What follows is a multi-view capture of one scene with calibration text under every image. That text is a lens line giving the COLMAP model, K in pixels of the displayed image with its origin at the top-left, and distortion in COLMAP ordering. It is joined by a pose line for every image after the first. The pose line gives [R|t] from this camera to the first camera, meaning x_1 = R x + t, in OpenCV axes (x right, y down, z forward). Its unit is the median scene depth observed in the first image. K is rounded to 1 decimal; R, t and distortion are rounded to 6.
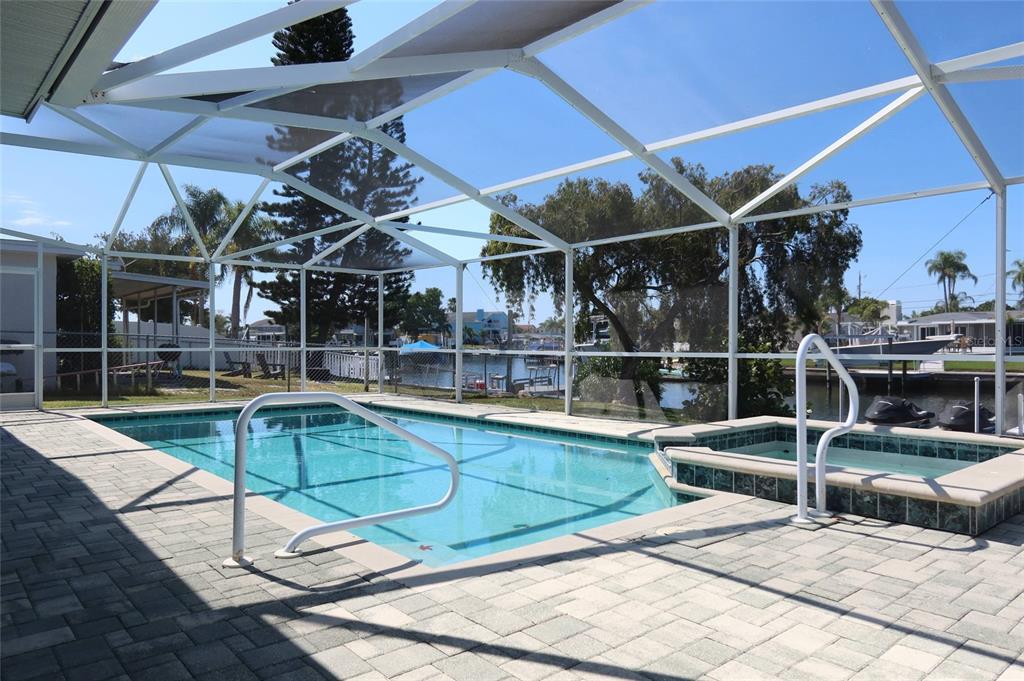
lens RADIAL K [[713.2, 0, 507.7], [0, 713.2, 341.9], [0, 0, 1]] dist [-0.022603, 0.011088]
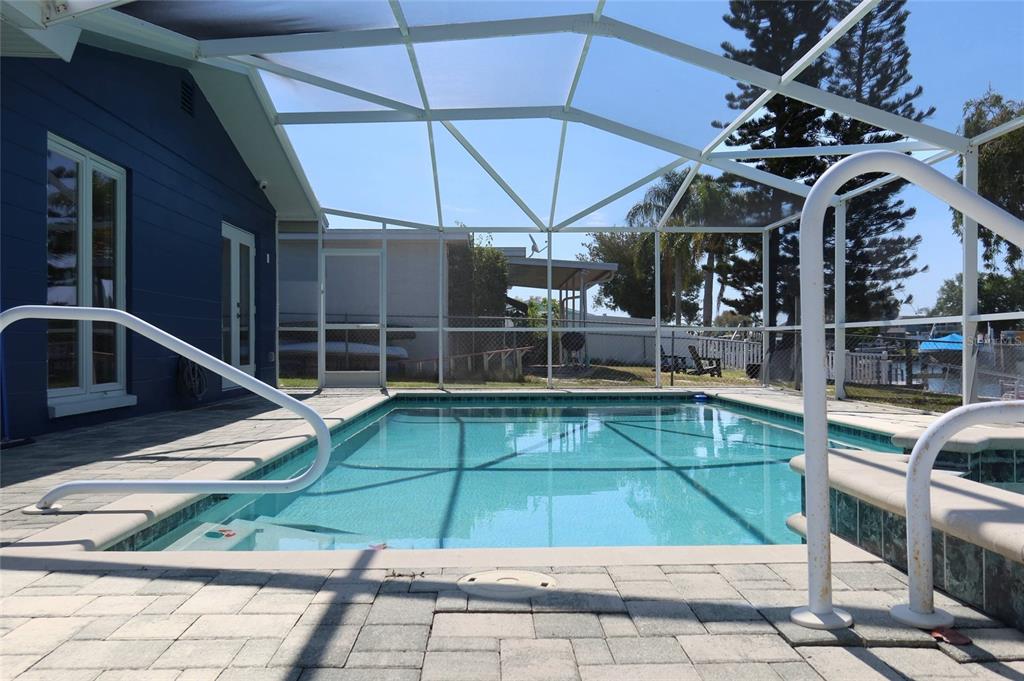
lens RADIAL K [[813.8, 0, 512.0], [0, 813.8, 340.5], [0, 0, 1]] dist [-0.002633, 0.003159]
pose [[0.761256, -0.010355, -0.648368, 0.211075], [0.002683, 0.999914, -0.012820, 0.038217], [0.648445, 0.008020, 0.761219, 0.202199]]
